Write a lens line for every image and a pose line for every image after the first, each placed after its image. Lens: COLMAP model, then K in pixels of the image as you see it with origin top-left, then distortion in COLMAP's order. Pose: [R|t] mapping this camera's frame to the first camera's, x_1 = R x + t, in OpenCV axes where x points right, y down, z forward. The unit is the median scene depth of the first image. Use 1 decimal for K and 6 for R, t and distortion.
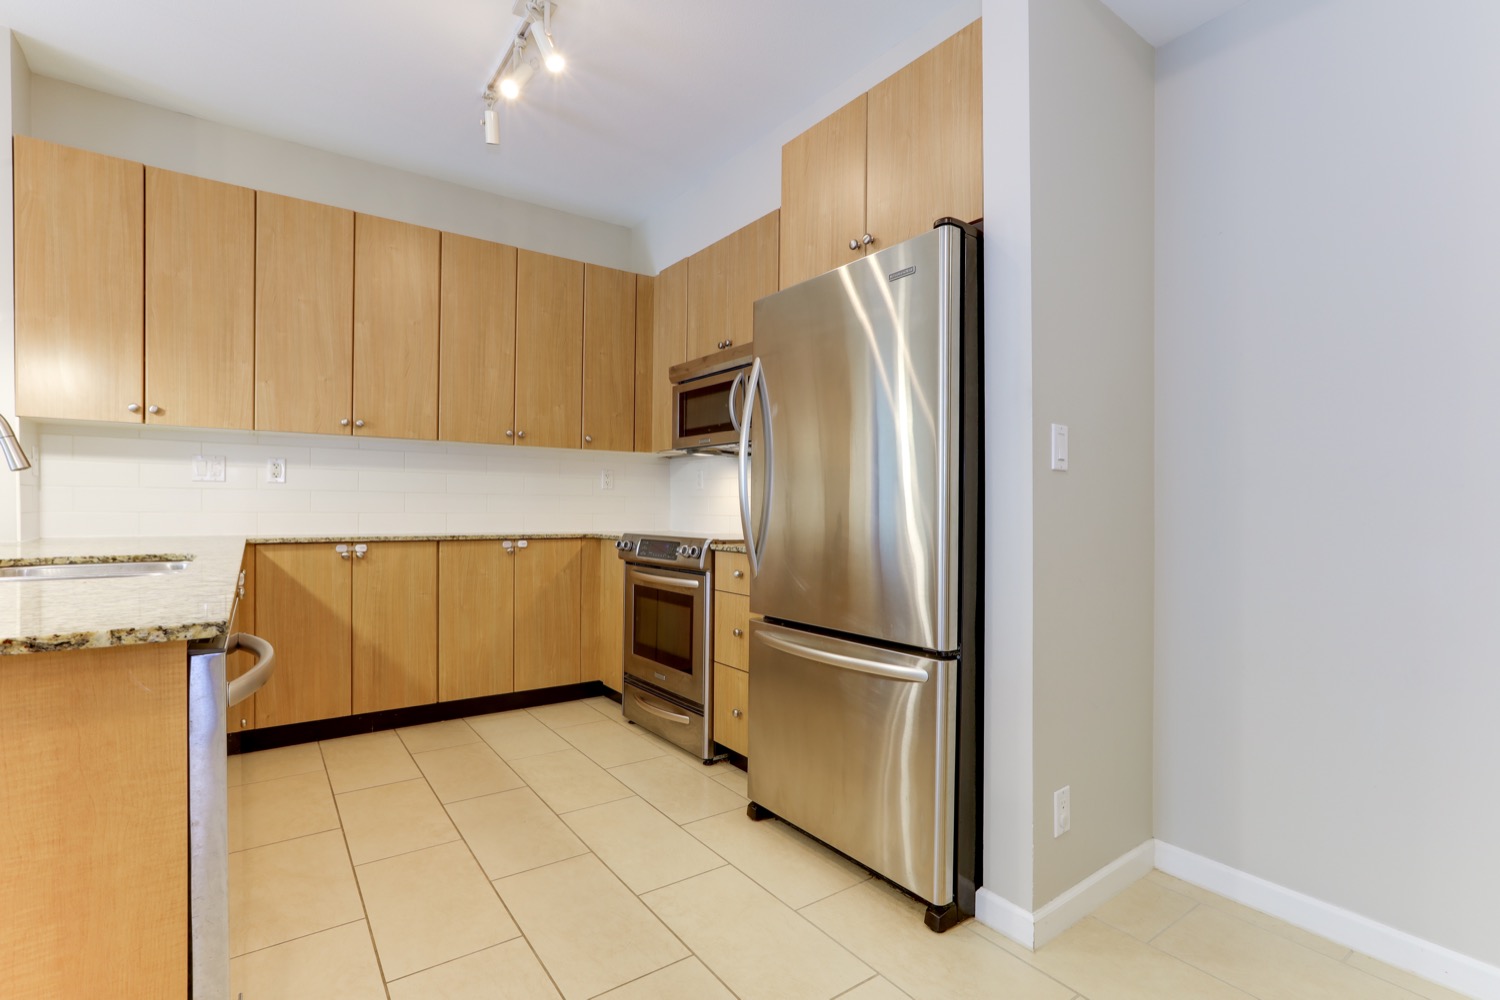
lens RADIAL K [[700.2, 0, 744.5], [0, 700.2, 513.5], [0, 0, 1]] dist [-0.030495, 0.017960]
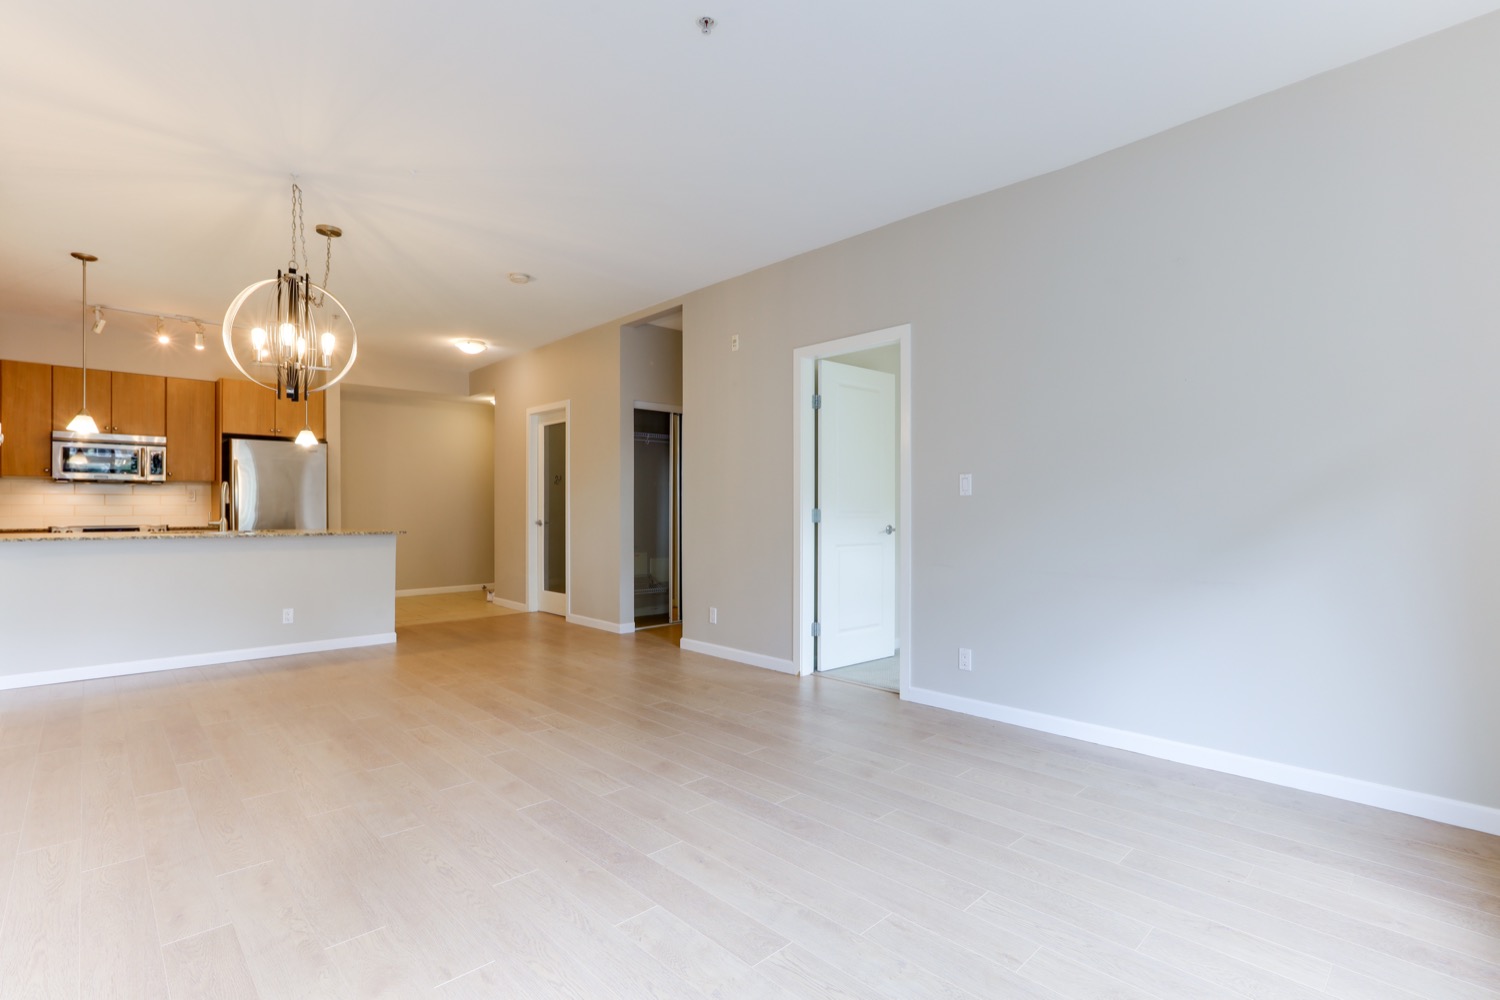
lens RADIAL K [[700.2, 0, 759.4], [0, 700.2, 513.7], [0, 0, 1]] dist [-0.030495, 0.017960]
pose [[-0.139314, -0.015798, 0.990122, -2.346765], [0.006173, 0.999839, 0.016822, -0.025326], [-0.990229, 0.008456, -0.139194, -0.557475]]
